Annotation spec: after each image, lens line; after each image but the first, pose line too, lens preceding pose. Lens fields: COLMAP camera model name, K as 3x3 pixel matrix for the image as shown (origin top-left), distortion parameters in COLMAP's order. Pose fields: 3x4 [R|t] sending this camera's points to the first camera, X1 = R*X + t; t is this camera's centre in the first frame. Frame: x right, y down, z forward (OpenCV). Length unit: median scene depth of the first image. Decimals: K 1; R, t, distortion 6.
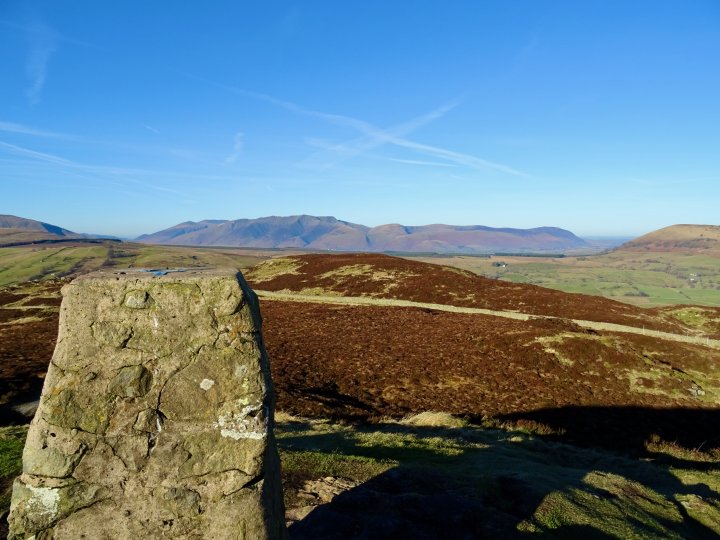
lens RADIAL K [[519.2, 0, 360.7], [0, 519.2, 270.1], [0, 0, 1]] dist [0.000950, -0.001153]
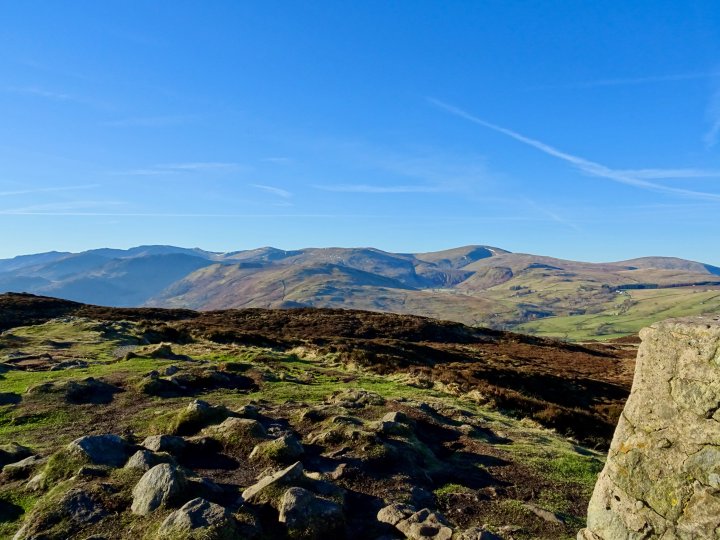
lens RADIAL K [[519.2, 0, 360.3], [0, 519.2, 271.9], [0, 0, 1]] dist [0.000950, -0.001153]
pose [[0.421183, 0.000838, -0.906975, 0.015887], [-0.070076, 0.997040, -0.031620, -0.003749], [0.904264, 0.076875, 0.419995, 0.209161]]
